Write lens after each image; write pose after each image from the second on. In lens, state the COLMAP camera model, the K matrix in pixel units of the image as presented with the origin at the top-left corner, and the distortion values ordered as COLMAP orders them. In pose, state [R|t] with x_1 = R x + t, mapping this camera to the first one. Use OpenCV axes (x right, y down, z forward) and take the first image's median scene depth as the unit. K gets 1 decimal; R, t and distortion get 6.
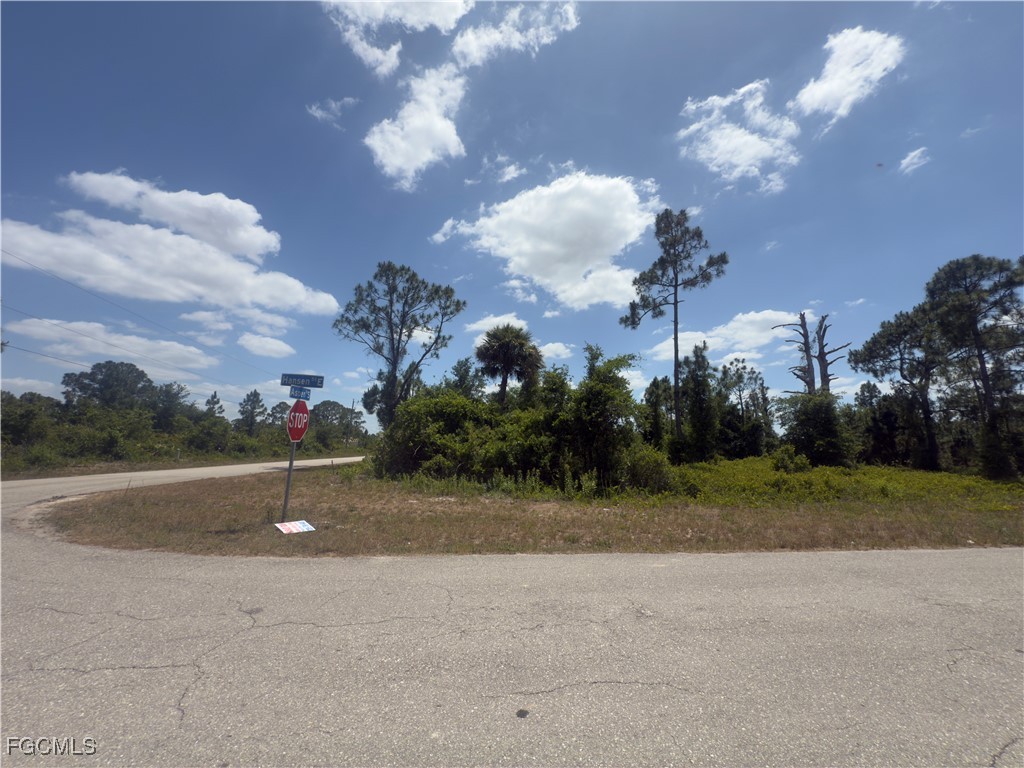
lens RADIAL K [[418.0, 0, 512.0], [0, 418.0, 386.0], [0, 0, 1]] dist [-0.005135, 0.001362]
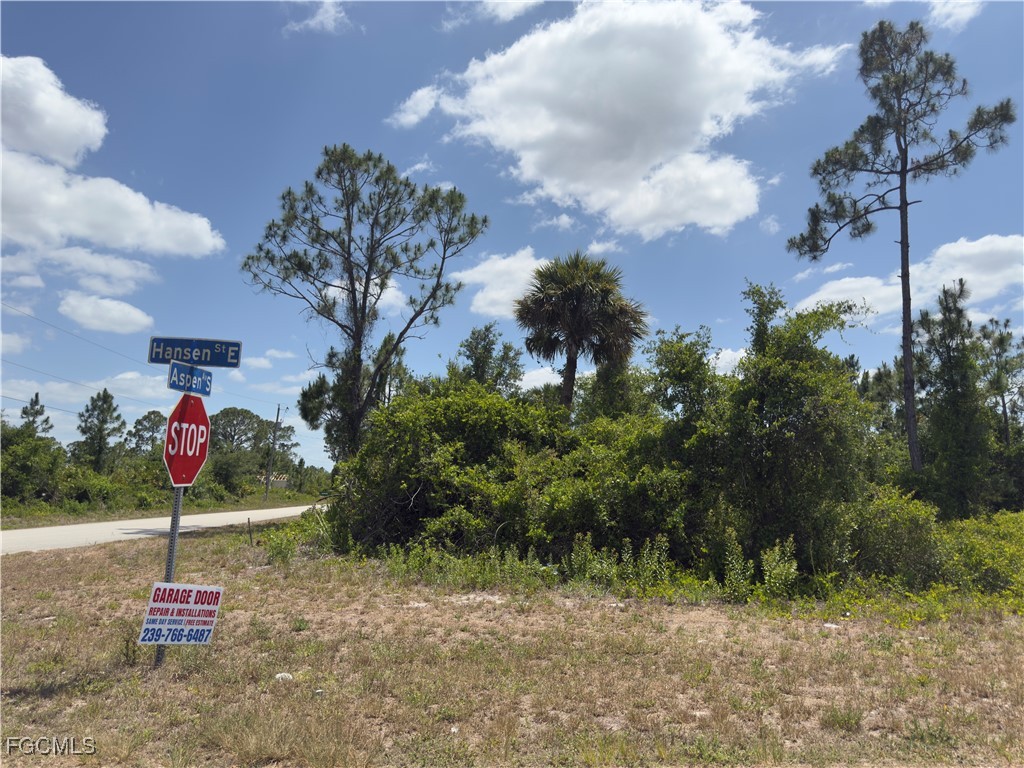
lens RADIAL K [[739.8, 0, 518.9], [0, 739.8, 386.5], [0, 0, 1]] dist [0.039713, -0.055765]
pose [[0.998860, -0.011760, -0.046270, -0.035564], [0.012215, 0.999880, 0.009569, 0.006701], [0.046152, -0.010123, 0.998883, 0.065397]]
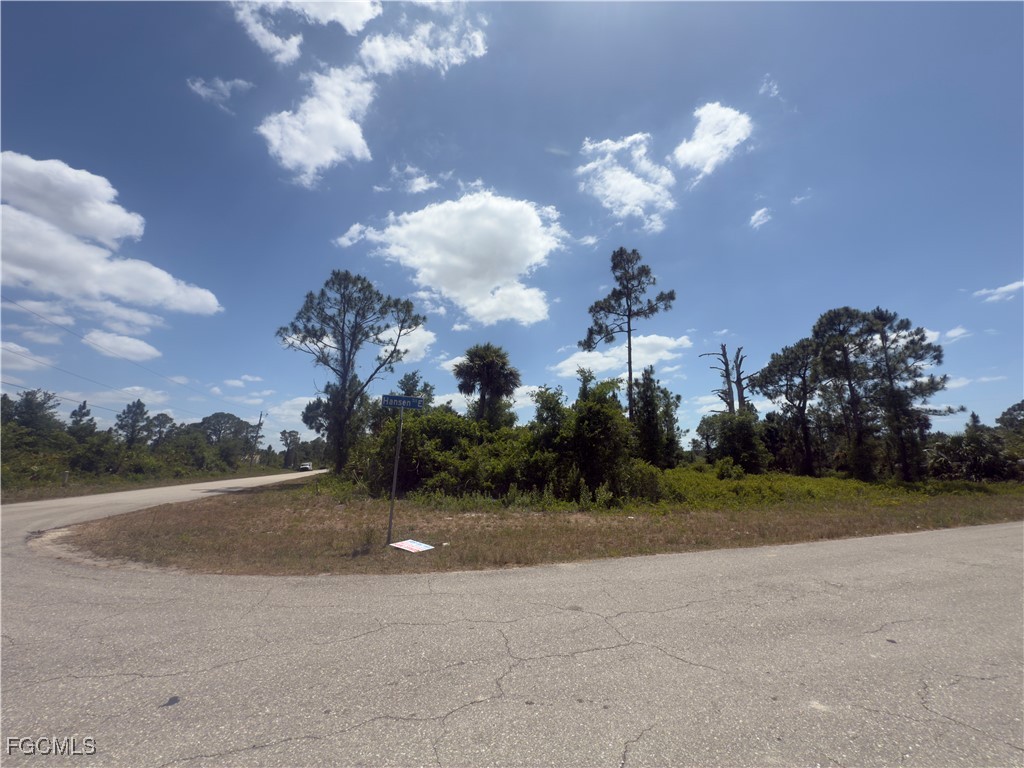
lens RADIAL K [[418.0, 0, 513.3], [0, 418.0, 384.4], [0, 0, 1]] dist [-0.005135, 0.001362]
pose [[0.975115, 0.025177, 0.220267, -0.148596], [-0.017201, 0.999128, -0.038051, -0.006889], [-0.221033, 0.033316, 0.974697, -0.020289]]
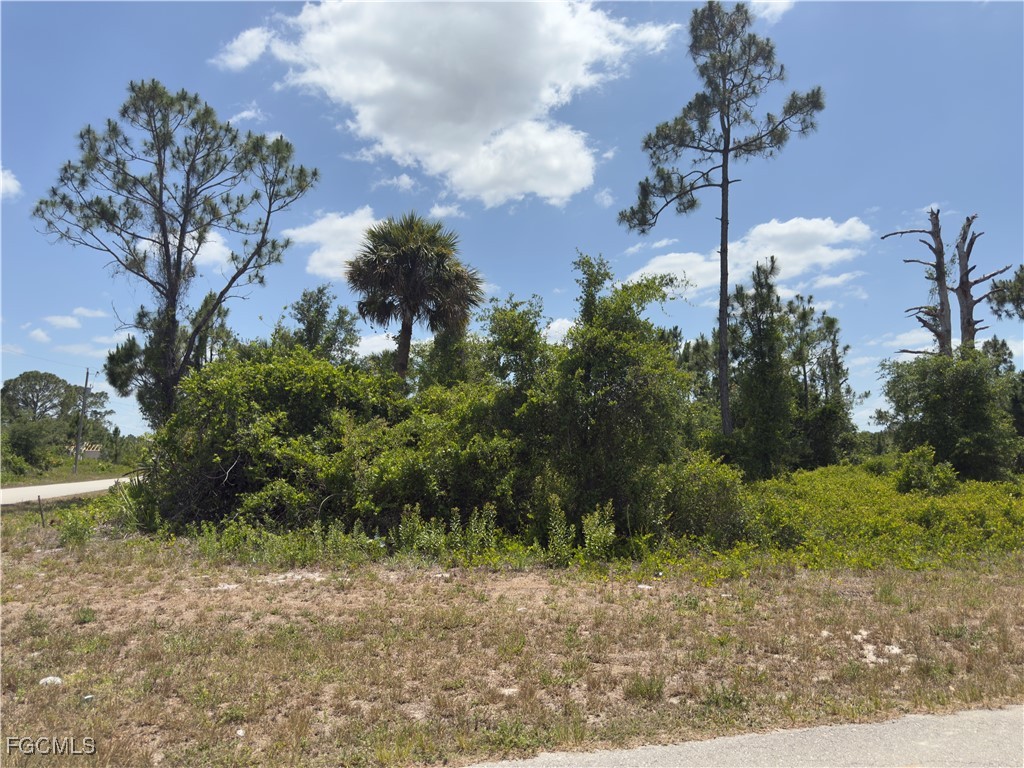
lens RADIAL K [[739.8, 0, 504.7], [0, 739.8, 398.9], [0, 0, 1]] dist [0.039713, -0.055765]
pose [[0.989222, -0.008685, 0.146164, -0.026202], [-0.001978, 0.997355, 0.072652, 0.006126], [-0.146409, -0.072158, 0.986589, 0.079333]]
